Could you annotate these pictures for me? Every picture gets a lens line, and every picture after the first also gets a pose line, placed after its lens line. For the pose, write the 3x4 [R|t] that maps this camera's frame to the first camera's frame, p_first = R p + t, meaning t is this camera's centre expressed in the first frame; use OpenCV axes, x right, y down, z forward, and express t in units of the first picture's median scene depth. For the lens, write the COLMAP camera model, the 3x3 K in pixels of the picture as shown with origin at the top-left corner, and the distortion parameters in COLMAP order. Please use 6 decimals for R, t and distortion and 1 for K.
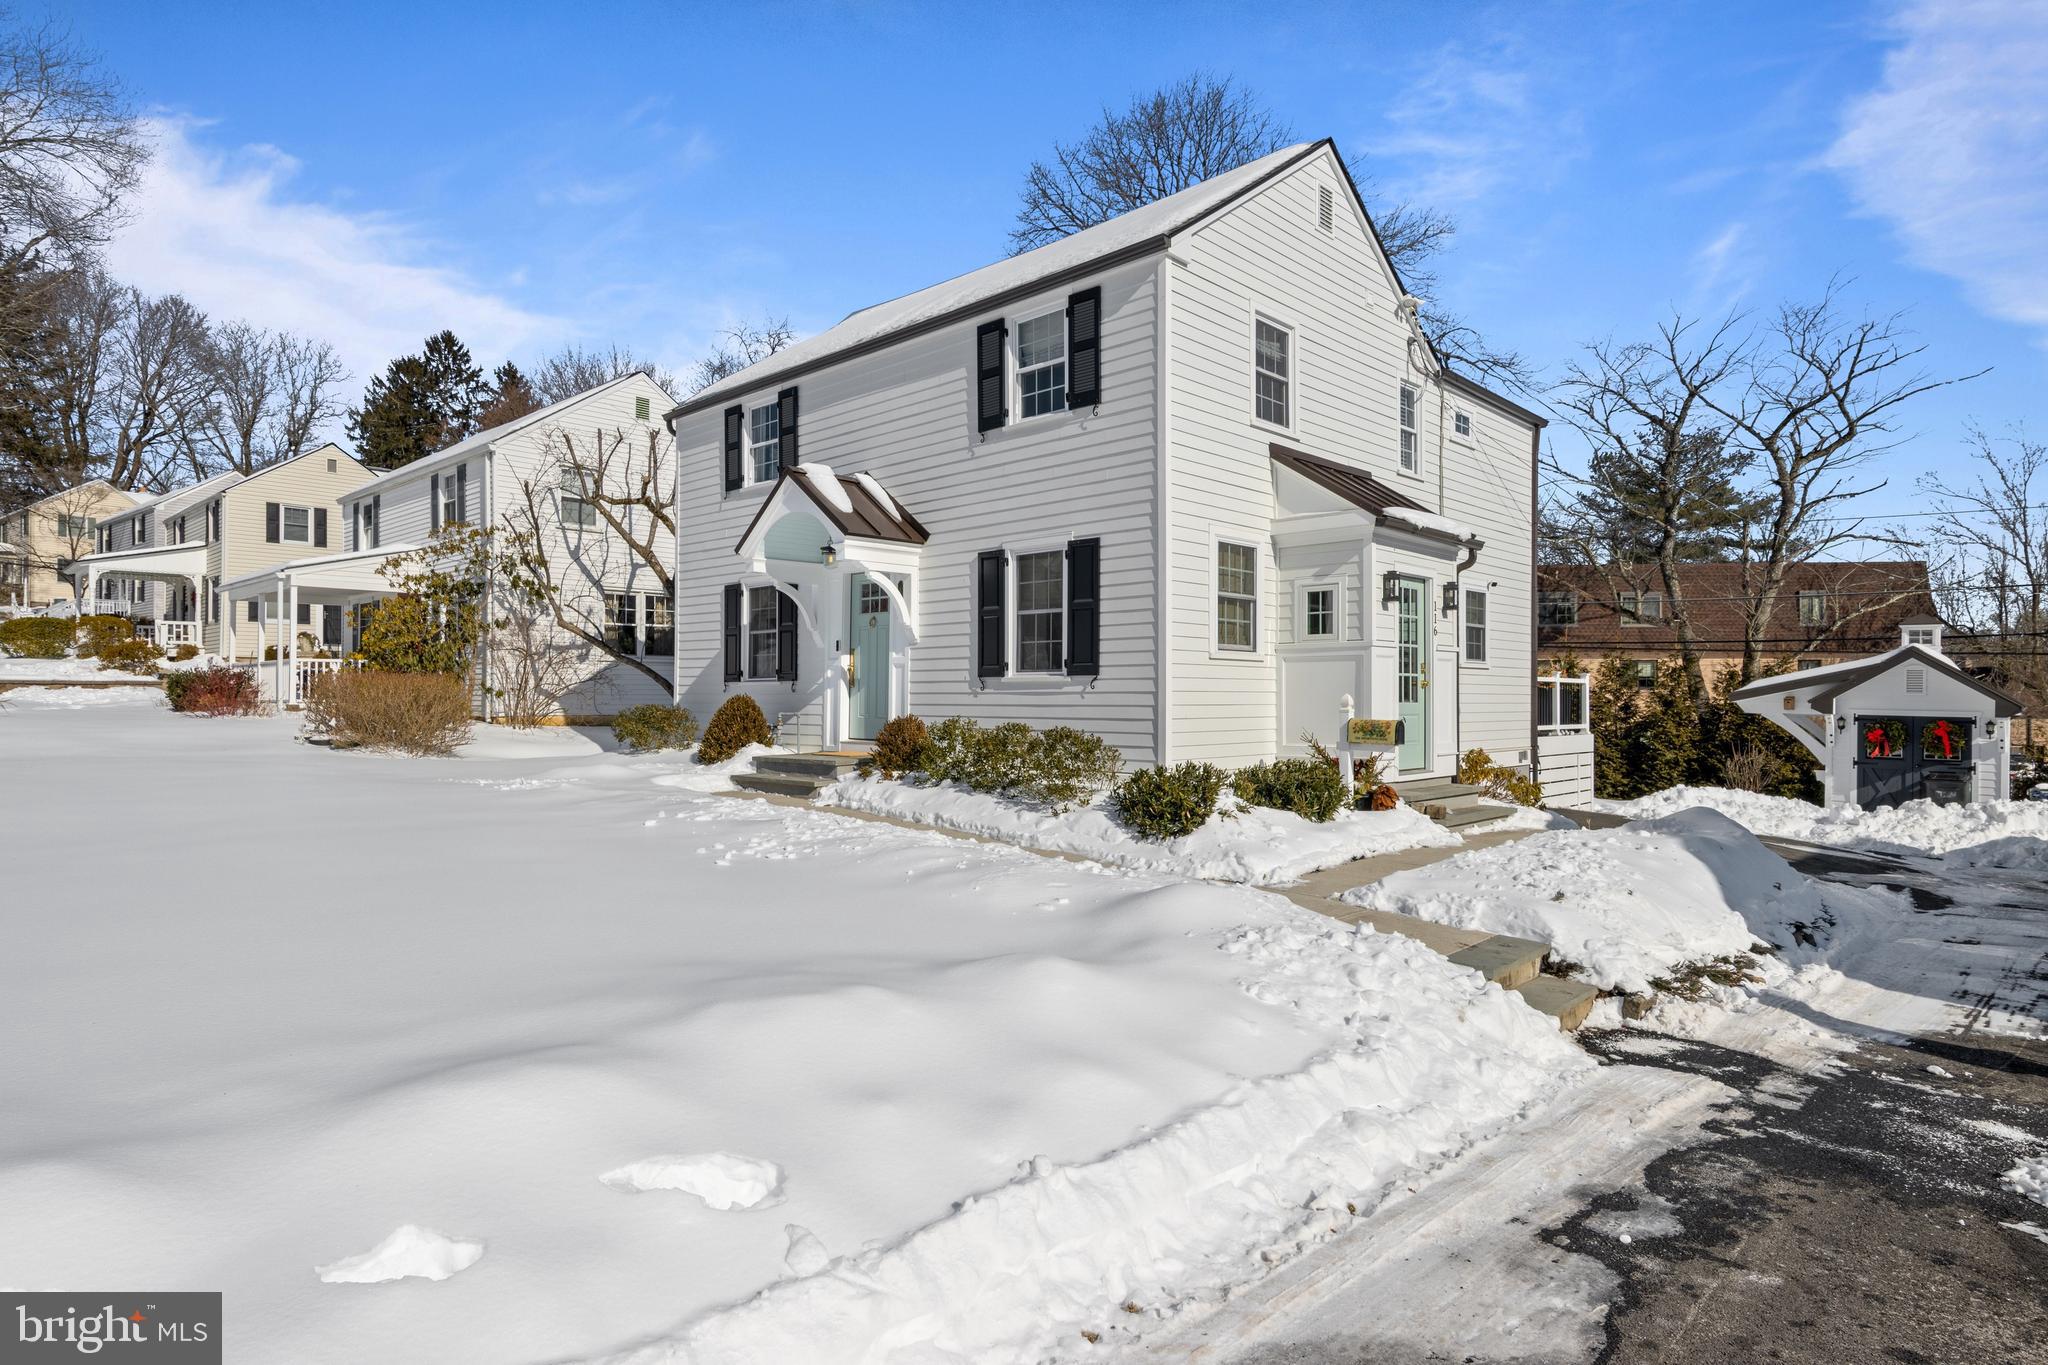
lens RADIAL K [[1128.6, 0, 1024.0], [0, 1128.6, 682.5], [0, 0, 1]] dist [0.011834, -0.000373]
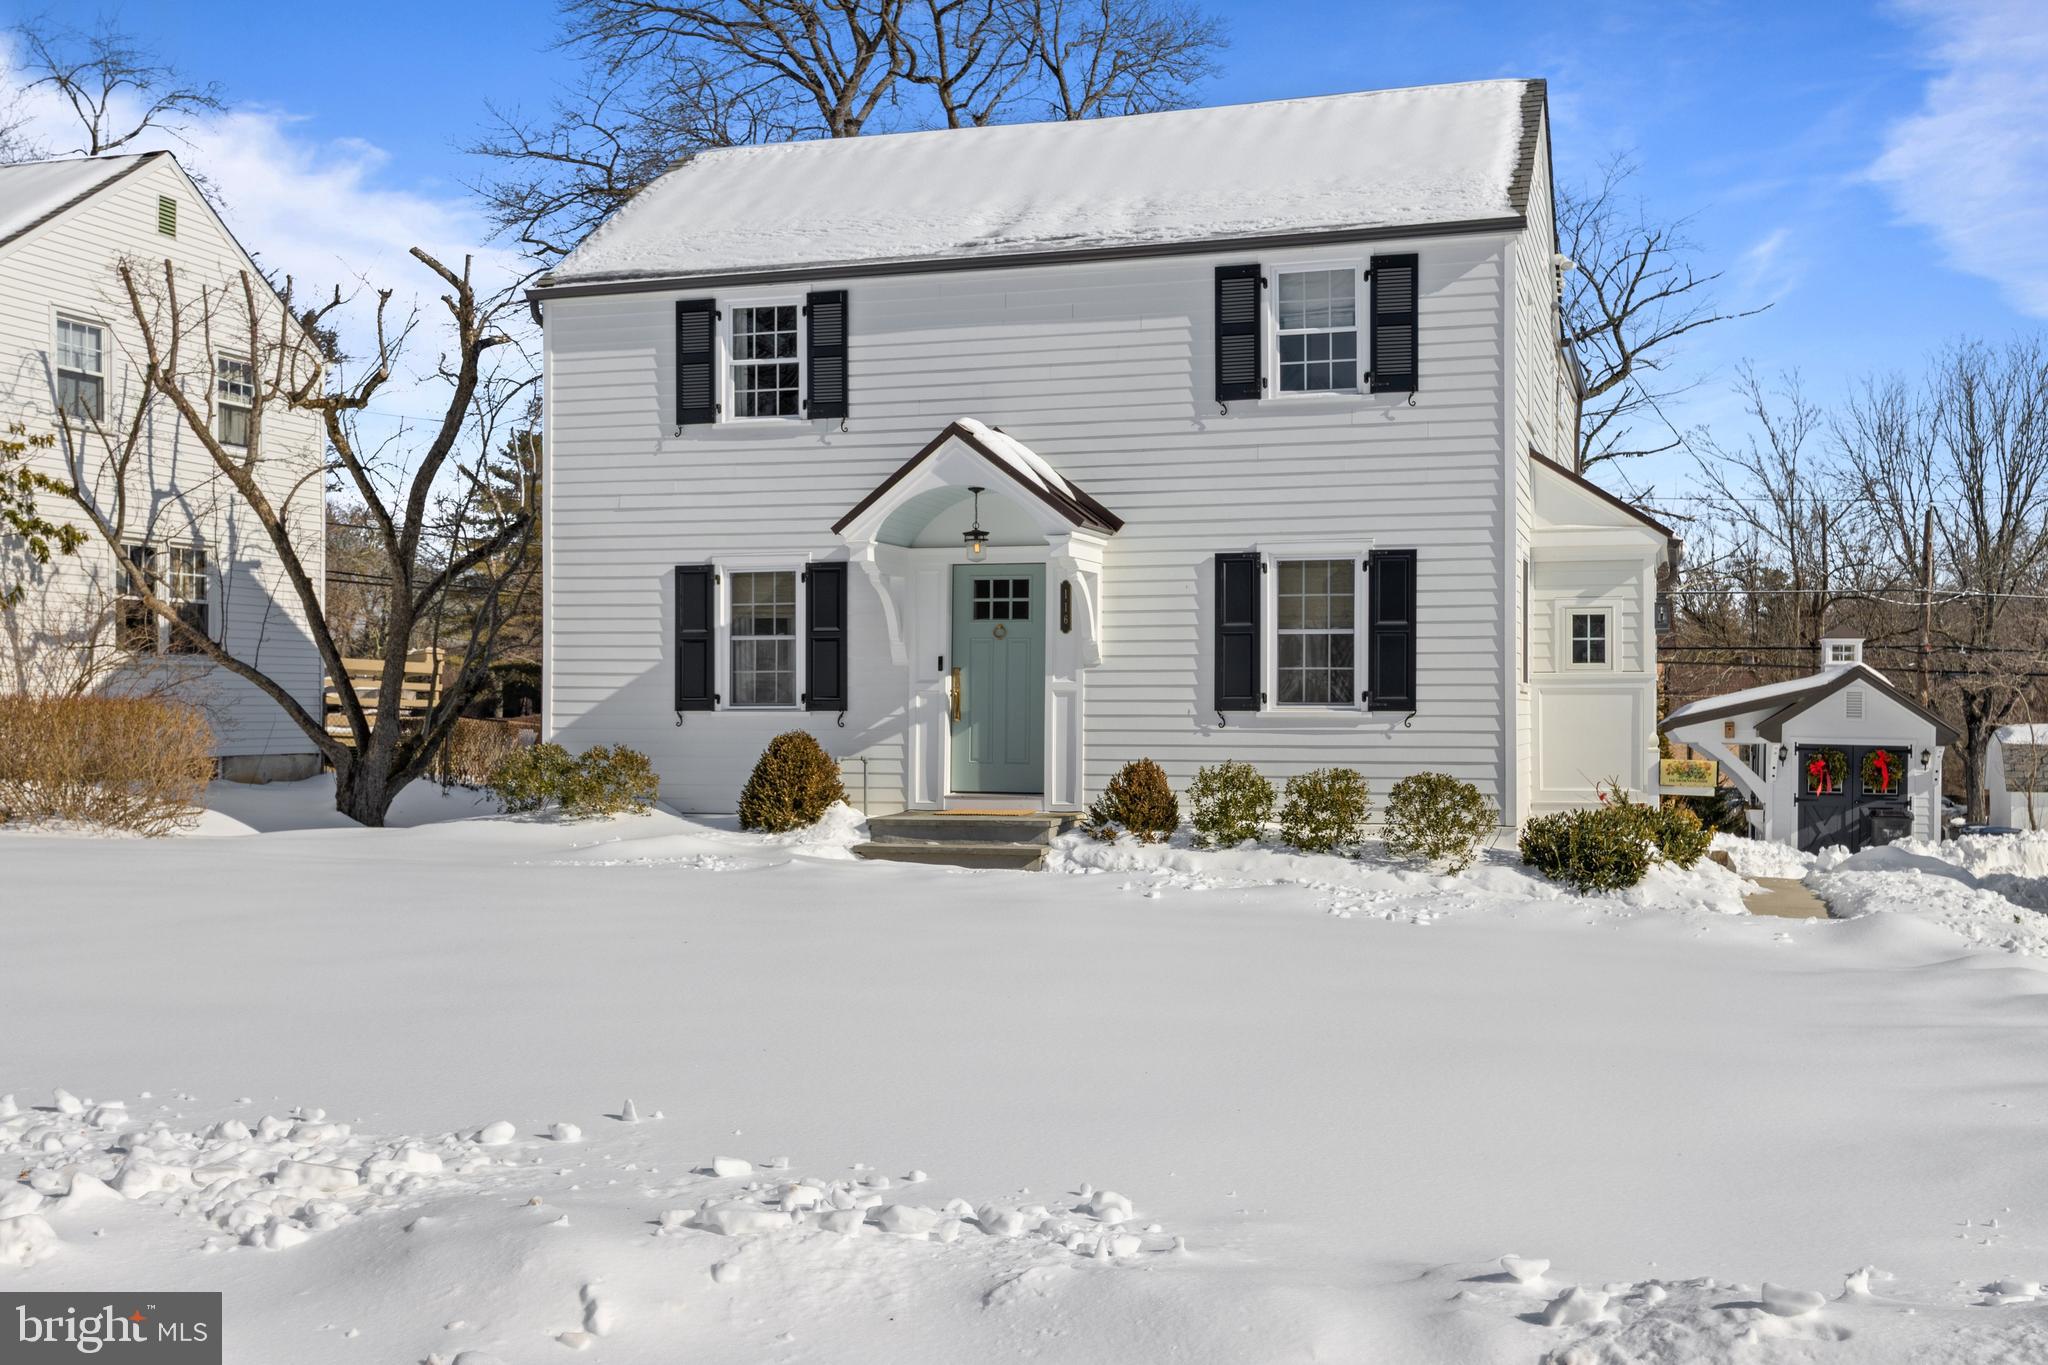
lens RADIAL K [[2082.3, 0, 1023.8], [0, 2082.3, 693.3], [0, 0, 1]] dist [0.003776, 0.009759]
pose [[0.897727, 0.003156, 0.440542, -0.774154], [-0.006246, 0.999965, 0.005565, -0.023408], [-0.440509, -0.007747, 0.897715, -0.242375]]
